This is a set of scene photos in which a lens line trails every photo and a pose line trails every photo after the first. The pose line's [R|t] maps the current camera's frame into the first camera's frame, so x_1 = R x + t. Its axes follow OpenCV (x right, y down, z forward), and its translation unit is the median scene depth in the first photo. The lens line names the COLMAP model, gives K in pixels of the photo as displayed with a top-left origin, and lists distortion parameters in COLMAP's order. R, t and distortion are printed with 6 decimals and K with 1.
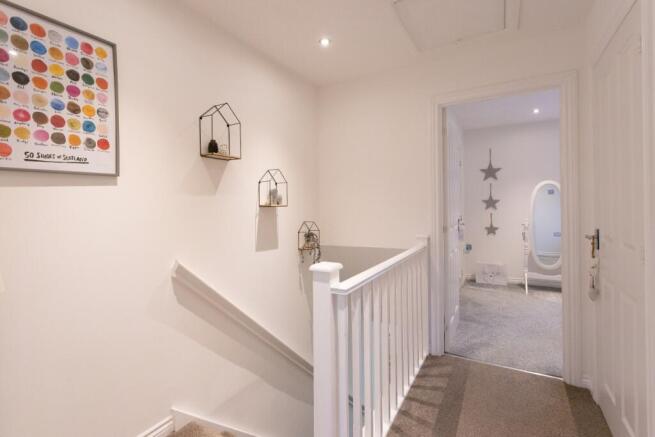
lens RADIAL K [[305.8, 0, 318.2], [0, 305.8, 204.8], [0, 0, 1]] dist [0.000831, 0.000694]
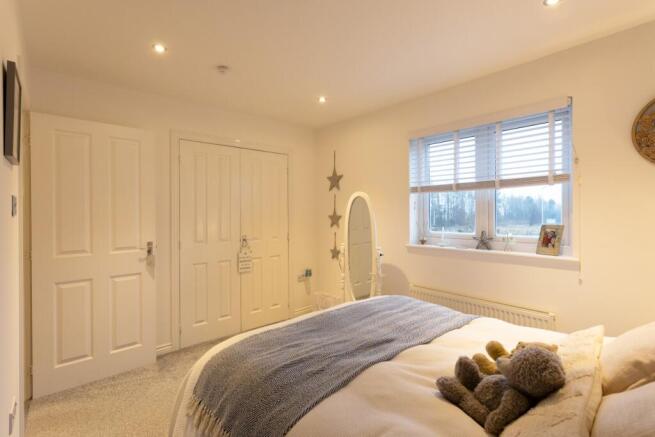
lens RADIAL K [[305.8, 0, 326.8], [0, 305.8, 213.9], [0, 0, 1]] dist [0.000831, 0.000694]
pose [[0.953655, 0.016398, -0.300456, 0.787130], [-0.014185, 0.999854, 0.009545, -0.027226], [0.300569, -0.004841, 0.953748, 0.238888]]
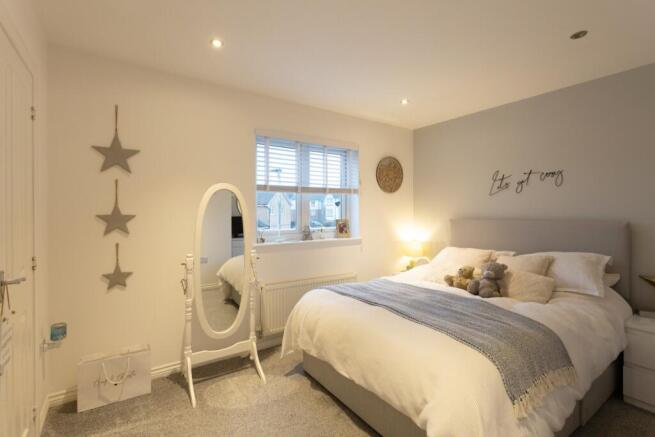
lens RADIAL K [[305.8, 0, 326.6], [0, 305.8, 217.0], [0, 0, 1]] dist [0.000831, 0.000694]
pose [[0.405769, 0.007259, 0.913947, 0.268267], [-0.006317, 0.999967, -0.005138, -0.012323], [-0.913954, -0.003689, 0.405801, 0.519043]]
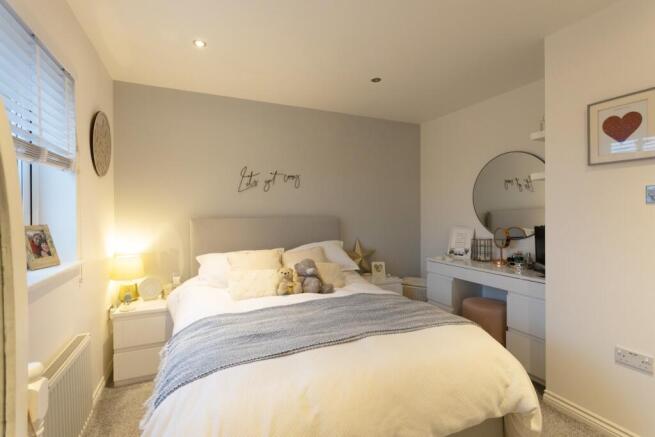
lens RADIAL K [[305.8, 0, 327.5], [0, 305.8, 216.5], [0, 0, 1]] dist [0.000831, 0.000694]
pose [[-0.825335, 0.013240, 0.564488, 0.531114], [0.020907, 0.999756, 0.007120, -0.015987], [-0.564256, 0.017678, -0.825410, 0.884858]]
